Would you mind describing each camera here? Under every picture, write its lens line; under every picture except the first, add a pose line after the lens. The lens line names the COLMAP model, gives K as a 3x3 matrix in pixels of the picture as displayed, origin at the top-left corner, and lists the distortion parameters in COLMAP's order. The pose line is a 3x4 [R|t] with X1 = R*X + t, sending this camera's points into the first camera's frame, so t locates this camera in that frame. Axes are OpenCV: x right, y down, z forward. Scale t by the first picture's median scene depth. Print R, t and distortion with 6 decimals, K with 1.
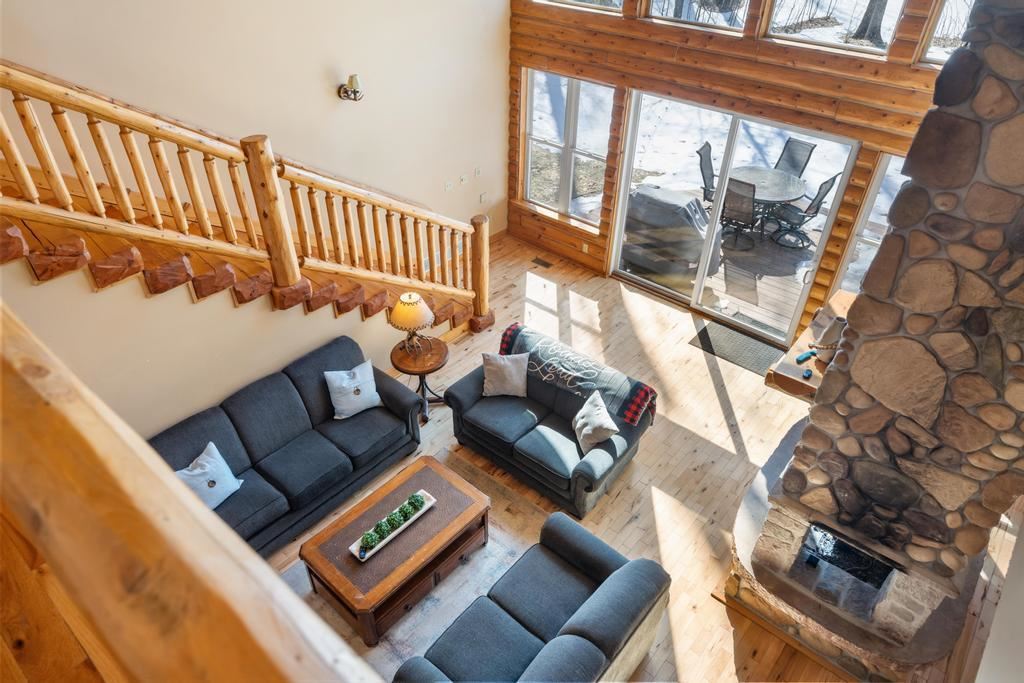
lens RADIAL K [[664.2, 0, 506.6], [0, 664.2, 334.4], [0, 0, 1]] dist [0.004002, 0.001500]
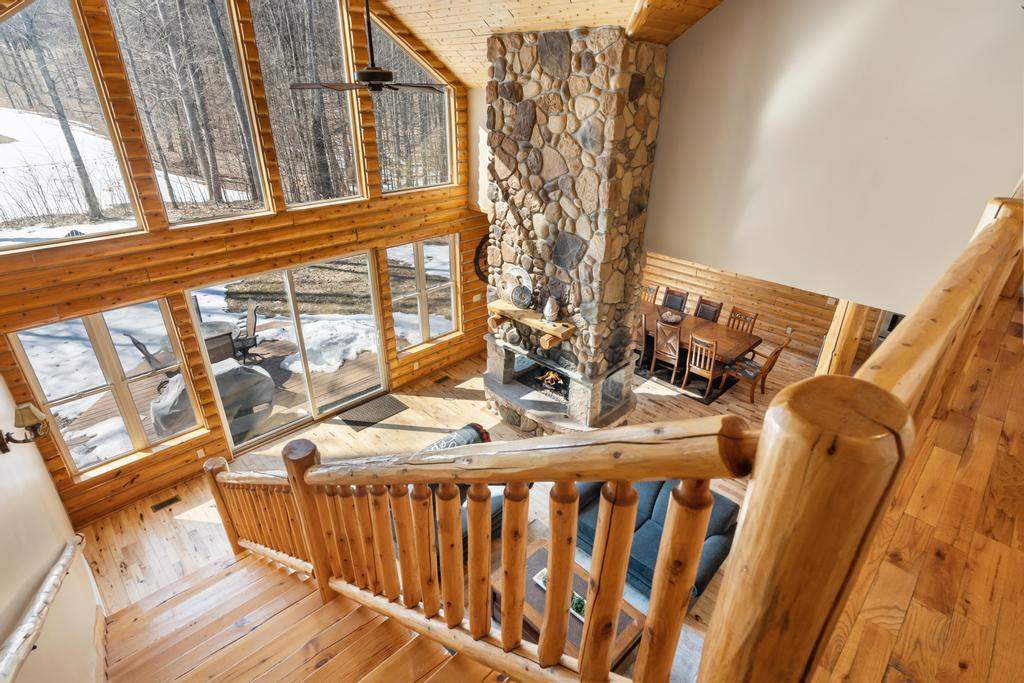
lens RADIAL K [[514.5, 0, 510.6], [0, 514.5, 338.4], [0, 0, 1]] dist [0.000309, 0.000185]
pose [[0.074461, -0.450024, 0.889907, -0.603240], [0.580266, 0.745305, 0.328347, -0.329545], [-0.811016, 0.491934, 0.316630, 0.437916]]
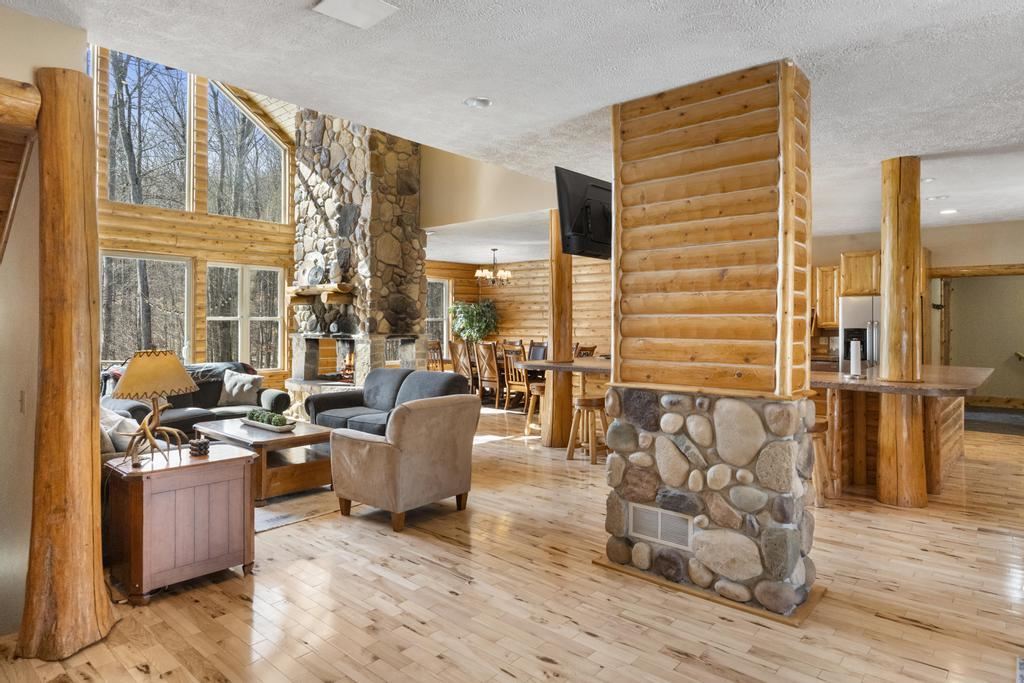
lens RADIAL K [[616.5, 0, 512.1], [0, 616.5, 331.5], [0, 0, 1]] dist [-0.009586, -0.000885]
pose [[0.009535, -0.015141, 0.999840, -0.998276], [0.588641, 0.808367, 0.006628, 0.320367], [-0.808338, 0.588484, 0.016620, 0.407914]]
